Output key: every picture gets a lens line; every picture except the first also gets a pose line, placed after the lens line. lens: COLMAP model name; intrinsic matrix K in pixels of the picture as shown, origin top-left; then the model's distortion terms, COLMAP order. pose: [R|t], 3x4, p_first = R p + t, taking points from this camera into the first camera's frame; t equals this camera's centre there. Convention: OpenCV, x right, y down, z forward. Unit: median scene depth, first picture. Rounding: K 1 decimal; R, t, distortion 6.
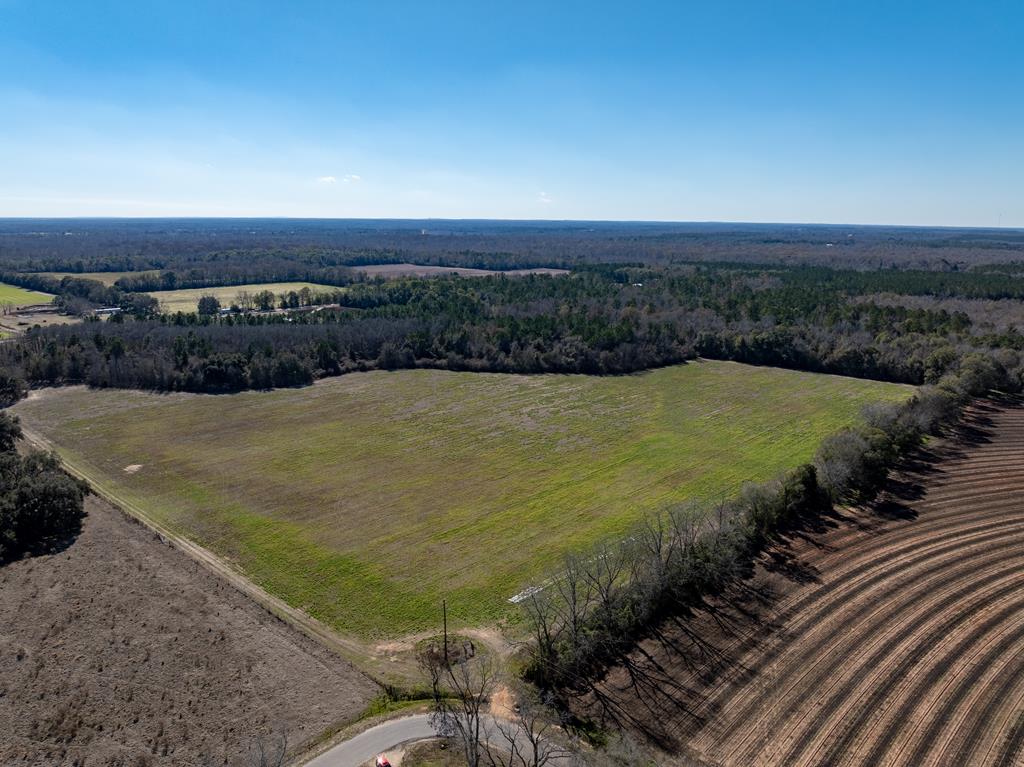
lens RADIAL K [[727.8, 0, 517.2], [0, 727.8, 388.4], [0, 0, 1]] dist [-0.035471, 0.000662]
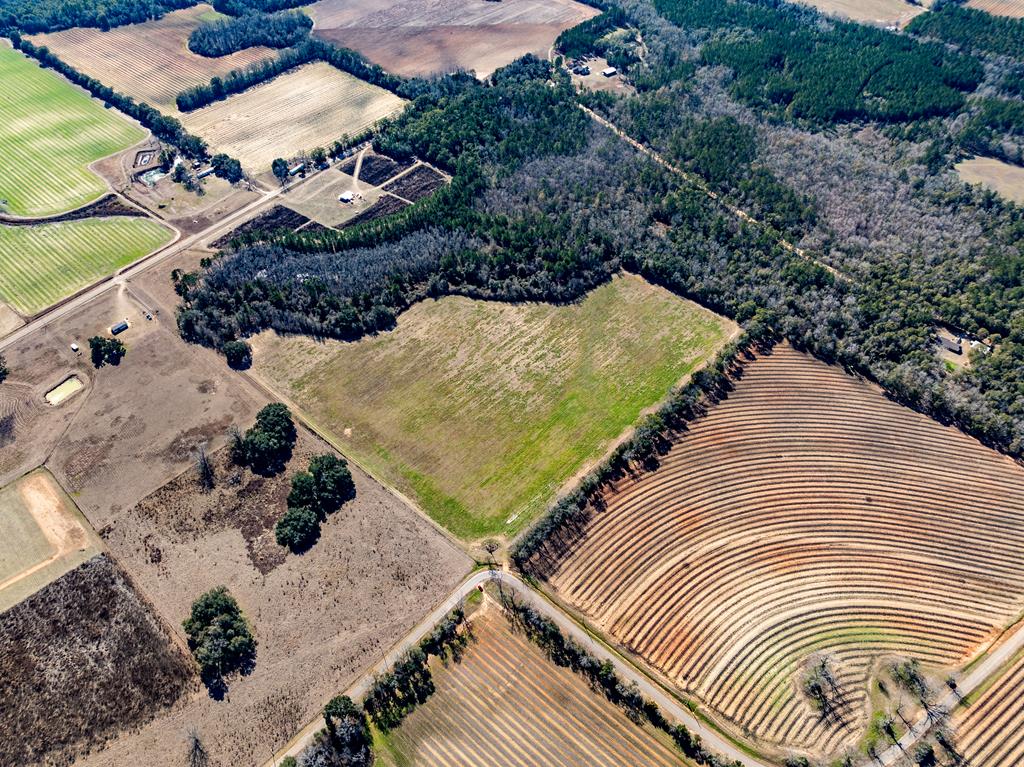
lens RADIAL K [[727.8, 0, 517.2], [0, 727.8, 388.4], [0, 0, 1]] dist [-0.035471, 0.000662]
pose [[0.999917, -0.012893, -0.000349, 0.019702], [0.010868, 0.827628, 0.561171, -0.937871], [-0.006947, -0.561128, 0.827700, -0.632112]]
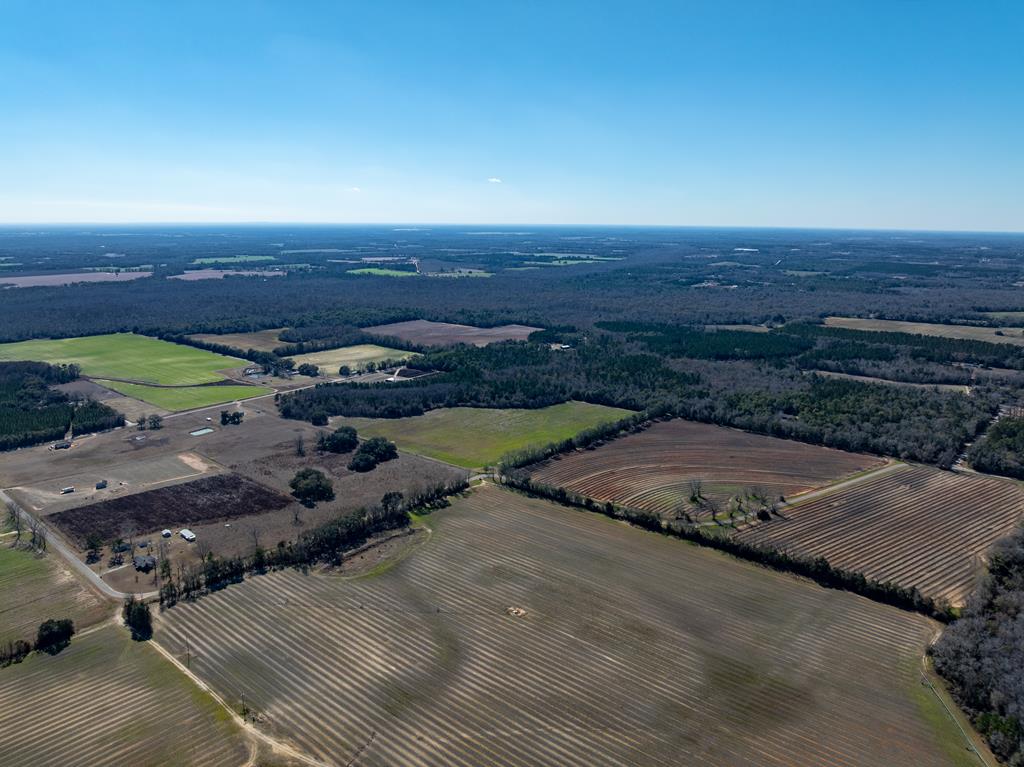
lens RADIAL K [[727.8, 0, 517.2], [0, 727.8, 388.4], [0, 0, 1]] dist [-0.035471, 0.000662]
pose [[0.999552, -0.009520, 0.028377, -0.005807], [0.009535, 0.999954, -0.000406, -0.104857], [-0.028372, 0.000676, 0.999597, -1.866123]]
